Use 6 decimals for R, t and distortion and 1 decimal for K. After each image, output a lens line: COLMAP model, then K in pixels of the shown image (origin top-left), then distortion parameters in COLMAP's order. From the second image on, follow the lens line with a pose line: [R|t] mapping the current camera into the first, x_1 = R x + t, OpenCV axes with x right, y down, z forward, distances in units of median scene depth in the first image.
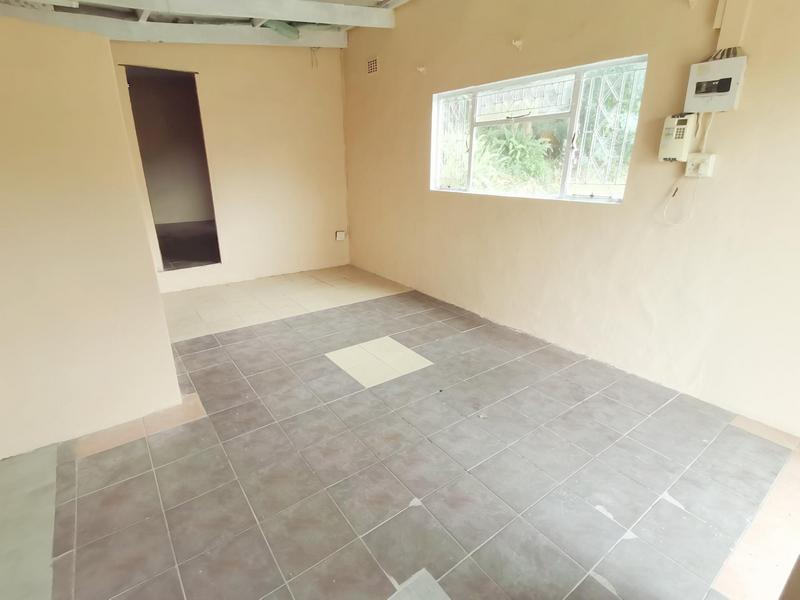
lens RADIAL K [[393.6, 0, 393.2], [0, 393.6, 295.8], [0, 0, 1]] dist [0.018783, -0.002499]
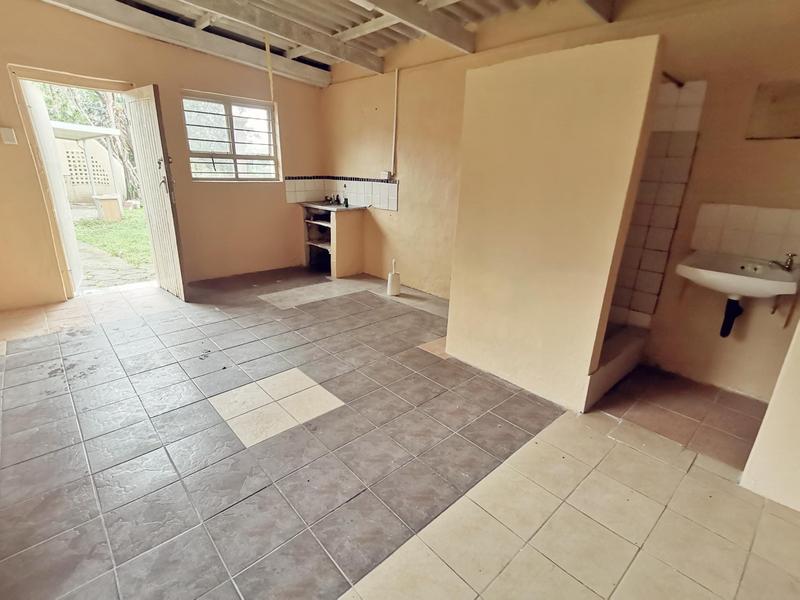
lens RADIAL K [[393.6, 0, 399.2], [0, 393.6, 302.4], [0, 0, 1]] dist [0.018783, -0.002499]
pose [[-0.993788, 0.016785, -0.110014, -0.199997], [-0.054260, 0.790018, 0.610678, -0.498577], [0.097163, 0.612854, -0.784200, 1.509836]]
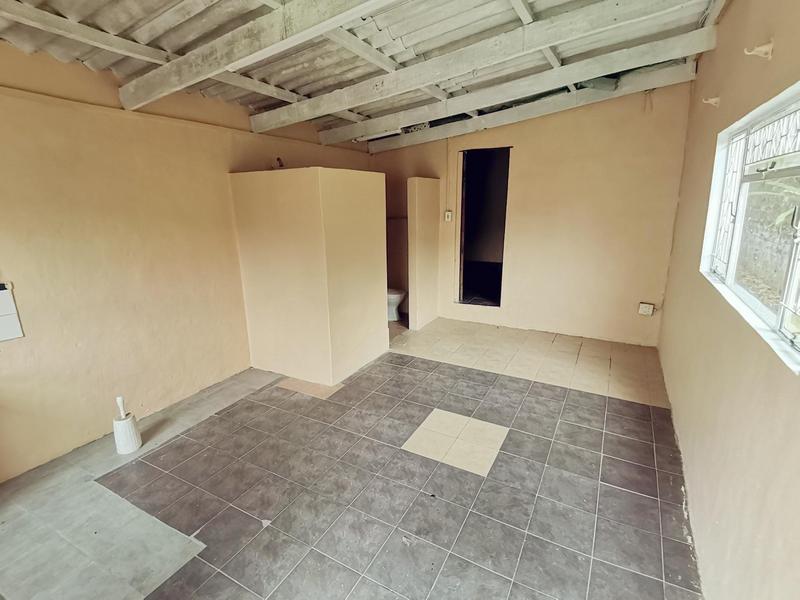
lens RADIAL K [[393.6, 0, 394.4], [0, 393.6, 294.3], [0, 0, 1]] dist [0.018783, -0.002499]
pose [[0.418714, 0.199770, -0.885873, 0.657604], [-0.275516, 0.957470, 0.085691, -0.205280], [0.865315, 0.208192, 0.455945, 0.362292]]
